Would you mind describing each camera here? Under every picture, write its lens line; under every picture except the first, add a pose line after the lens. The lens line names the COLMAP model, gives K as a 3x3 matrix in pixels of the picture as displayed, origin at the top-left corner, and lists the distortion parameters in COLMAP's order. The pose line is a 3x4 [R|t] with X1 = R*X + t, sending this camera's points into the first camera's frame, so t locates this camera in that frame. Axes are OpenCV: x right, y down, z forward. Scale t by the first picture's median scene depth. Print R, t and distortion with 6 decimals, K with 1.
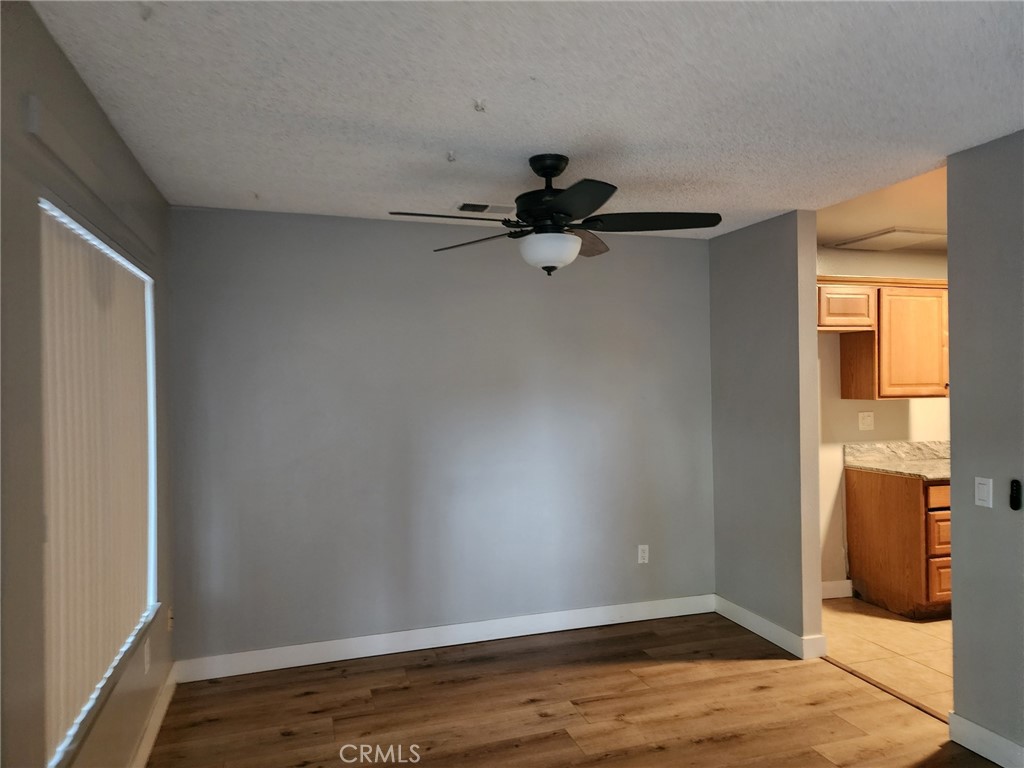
lens RADIAL K [[691.9, 0, 512.0], [0, 691.9, 384.0], [0, 0, 1]] dist [0.040625, -0.005805]
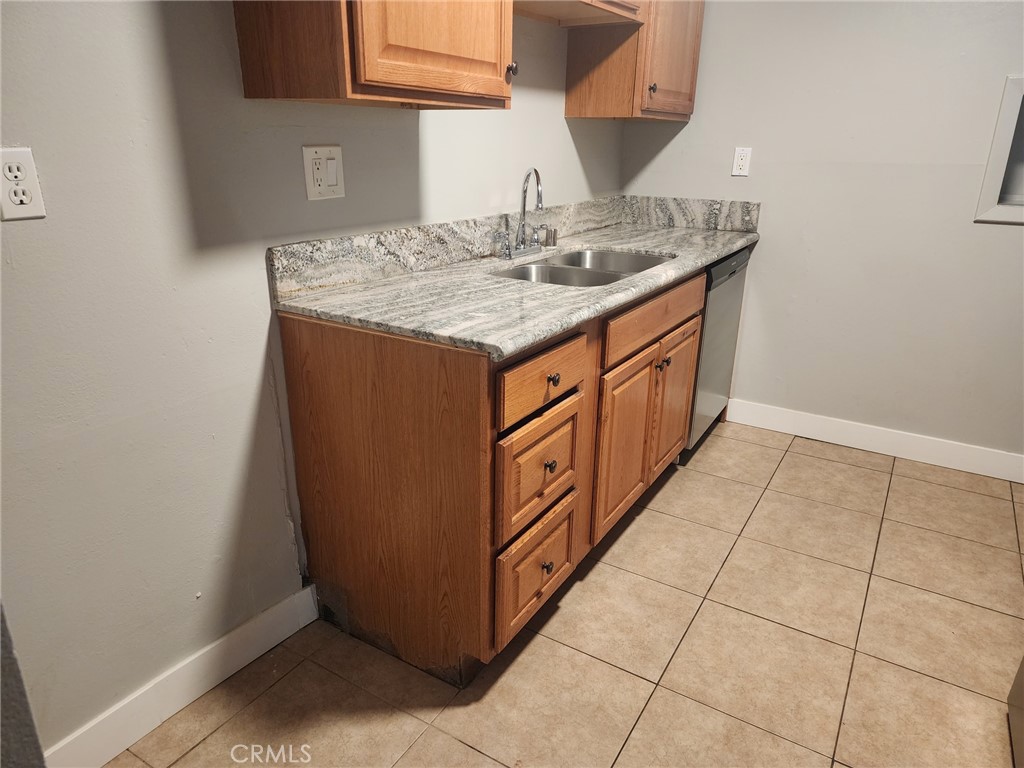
lens RADIAL K [[691.9, 0, 512.0], [0, 691.9, 384.0], [0, 0, 1]] dist [0.040625, -0.005805]
pose [[0.757646, -0.195159, 0.622805, 0.448917], [-0.022129, 0.946017, 0.323360, 0.050121], [-0.652291, -0.258774, 0.712428, 0.875198]]
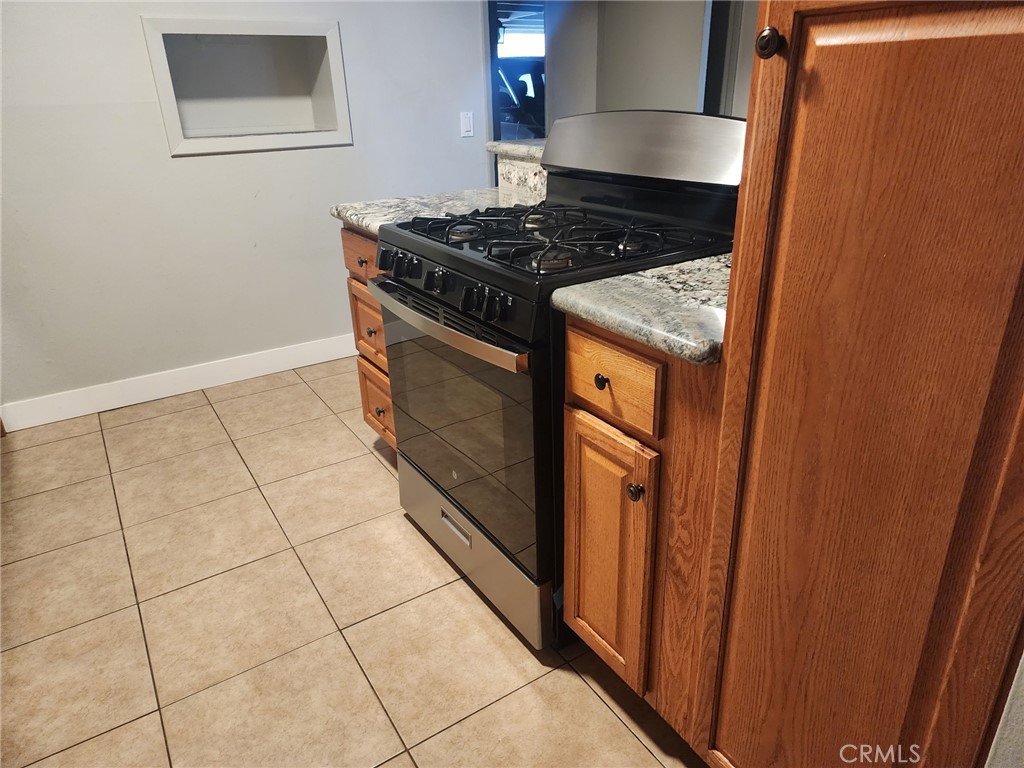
lens RADIAL K [[691.9, 0, 512.0], [0, 691.9, 384.0], [0, 0, 1]] dist [0.040625, -0.005805]
pose [[-0.256337, -0.364687, 0.895151, 0.425537], [0.036953, 0.921719, 0.386093, 0.059639], [-0.965881, 0.132048, -0.222795, 0.945724]]
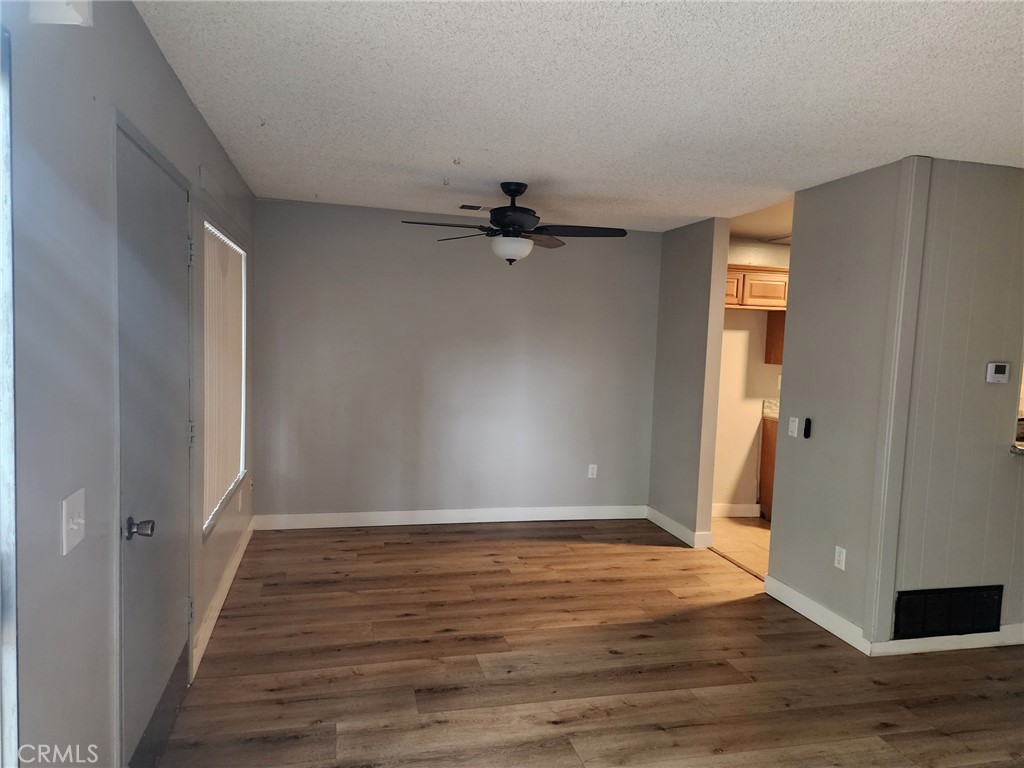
lens RADIAL K [[686.8, 0, 510.7], [0, 686.8, 395.0], [0, 0, 1]] dist [0.077673, -0.000969]
pose [[0.996435, 0.058151, -0.061121, 0.123441], [-0.052991, 0.995148, 0.082894, -0.002257], [0.065645, -0.079360, 0.994682, -0.370856]]
